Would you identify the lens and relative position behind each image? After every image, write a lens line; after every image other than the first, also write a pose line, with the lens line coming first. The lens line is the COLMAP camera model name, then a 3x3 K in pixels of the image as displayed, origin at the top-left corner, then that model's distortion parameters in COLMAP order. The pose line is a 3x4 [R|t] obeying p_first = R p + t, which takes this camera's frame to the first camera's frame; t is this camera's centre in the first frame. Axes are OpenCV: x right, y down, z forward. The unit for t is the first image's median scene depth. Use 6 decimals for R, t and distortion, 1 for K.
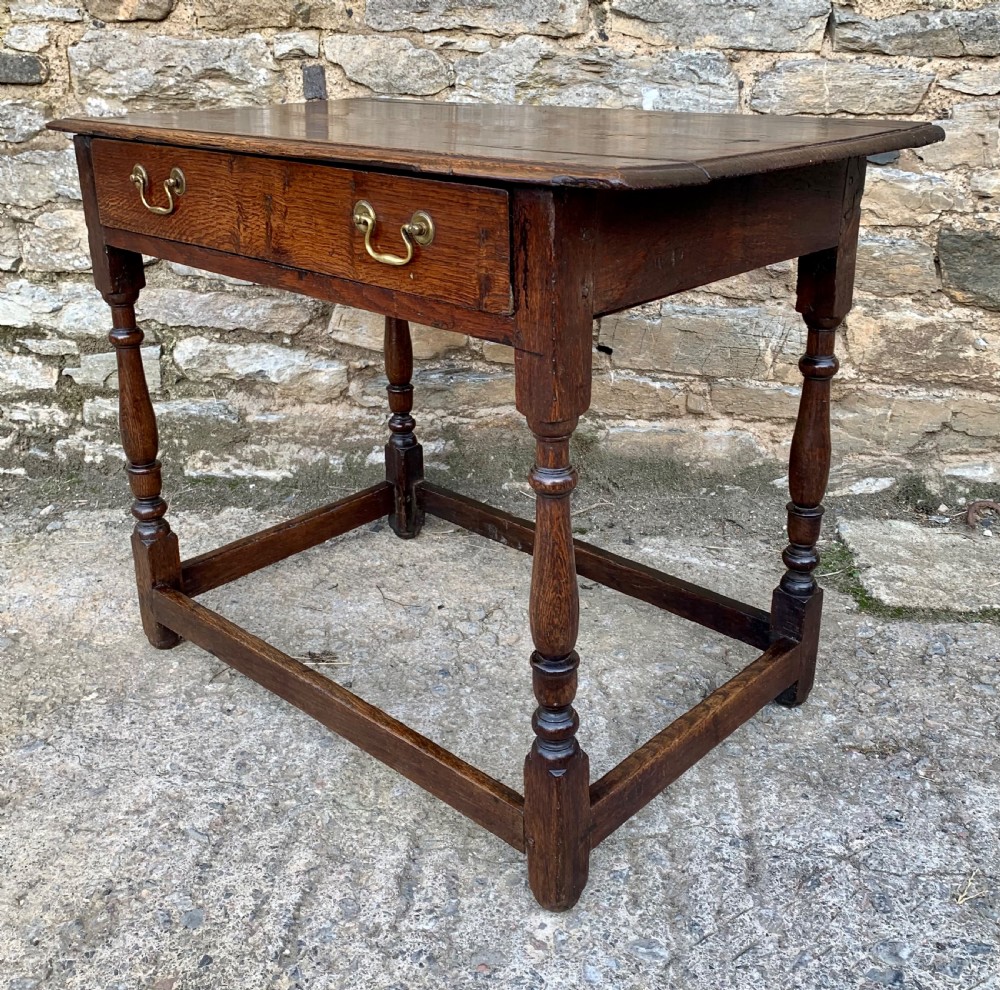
lens RADIAL K [[1096.3, 0, 526.9], [0, 1096.3, 442.1], [0, 0, 1]] dist [0.020221, 0.000000]
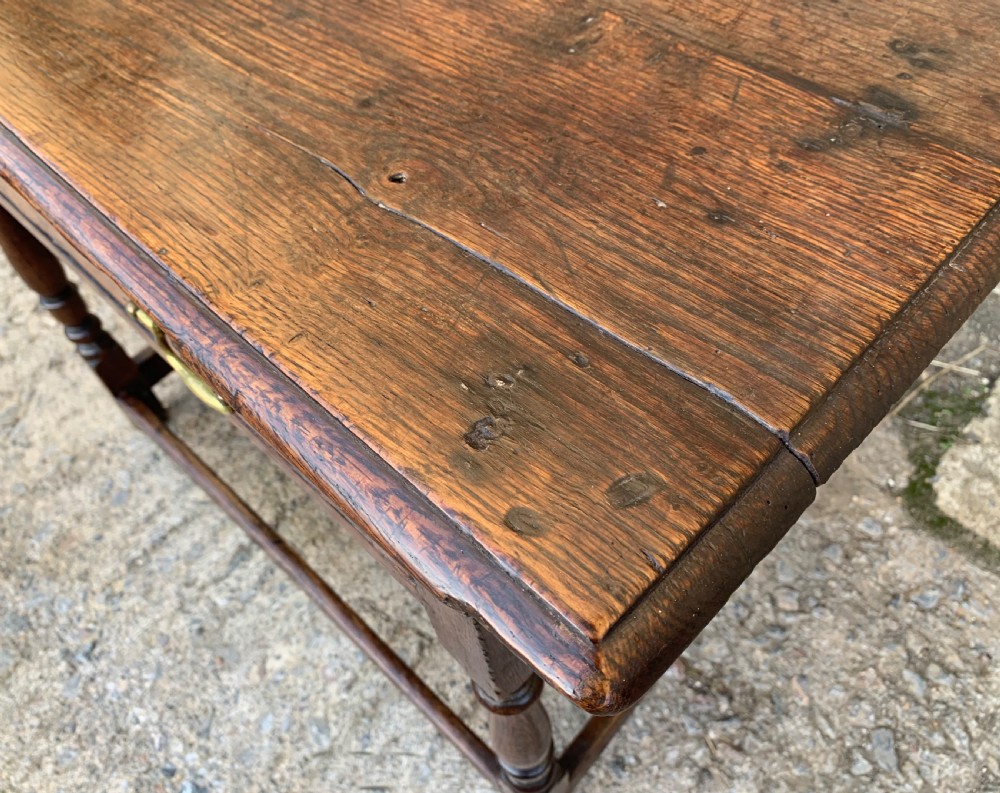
lens RADIAL K [[795.9, 0, 499.4], [0, 795.9, 400.0], [0, 0, 1]] dist [-0.014210, 0.022928]
pose [[0.777855, 0.479347, -0.406408, 0.262160], [-0.133061, 0.757651, 0.638952, -0.230058], [0.614195, -0.442935, 0.653125, 0.429136]]
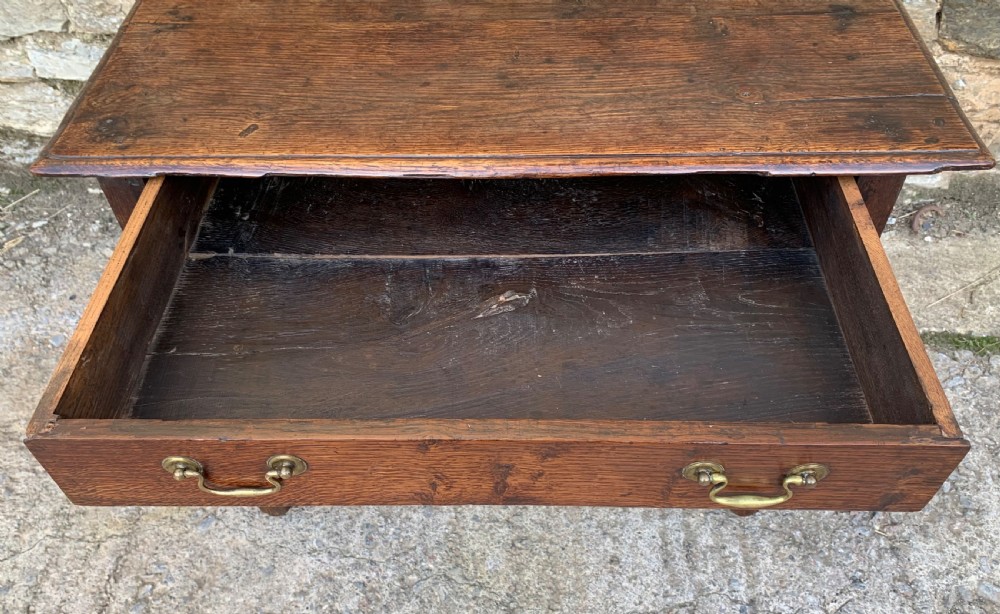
lens RADIAL K [[812.7, 0, 486.4], [0, 812.7, 303.1], [0, 0, 1]] dist [0.013238, -0.001530]
pose [[0.999056, -0.043330, 0.003017, -0.080224], [0.036979, 0.884950, 0.464215, -0.310966], [-0.022784, -0.463666, 0.885717, 0.189292]]
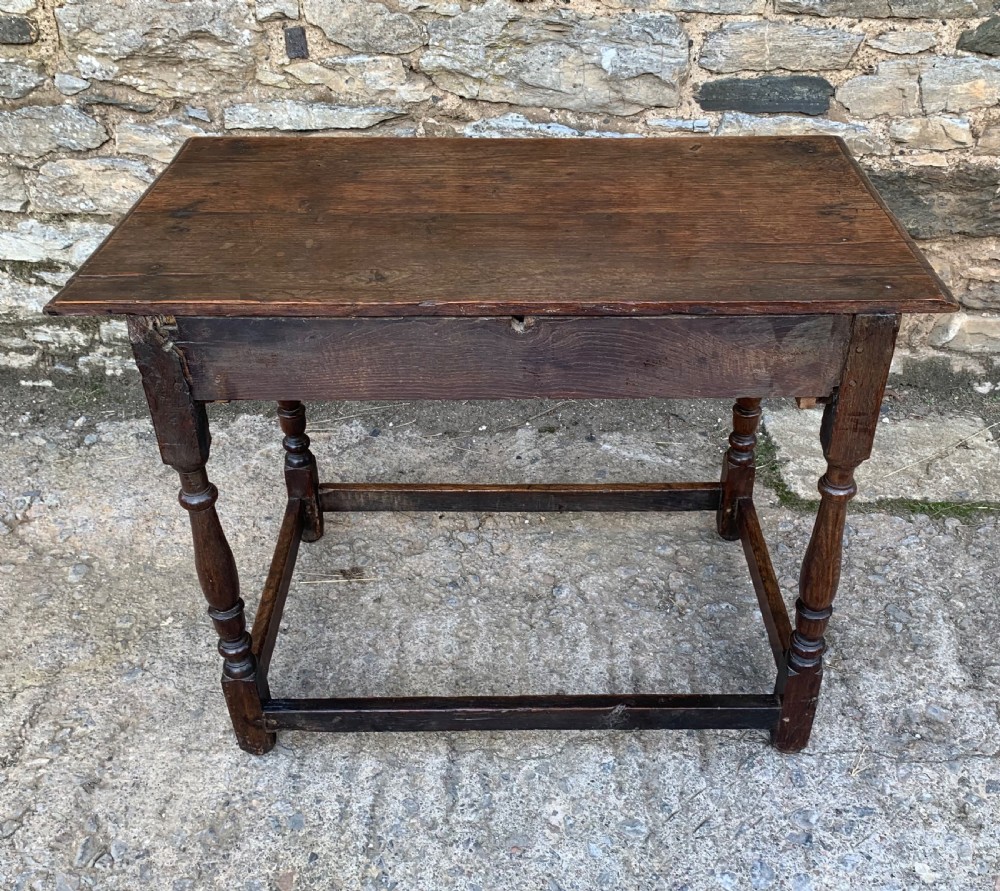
lens RADIAL K [[1035.7, 0, 518.1], [0, 1035.7, 421.5], [0, 0, 1]] dist [0.020205, 0.000000]
pose [[0.997506, -0.040972, 0.057468, -0.052715], [0.026258, 0.971237, 0.236663, -0.209388], [-0.065512, -0.234563, 0.969891, -0.084485]]
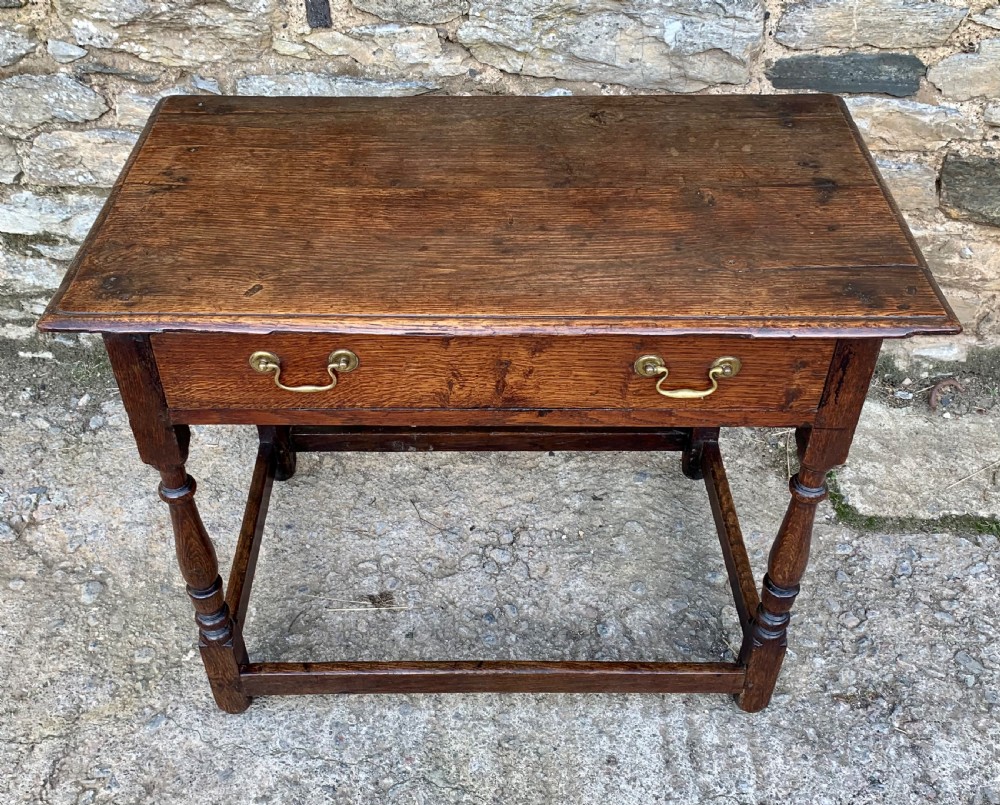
lens RADIAL K [[1021.1, 0, 482.4], [0, 1021.1, 377.9], [0, 0, 1]] dist [0.012972, 0.000000]
pose [[0.998664, -0.032500, 0.040184, -0.101040], [0.016466, 0.937097, 0.348682, -0.346219], [-0.048989, -0.347554, 0.936379, 0.062929]]
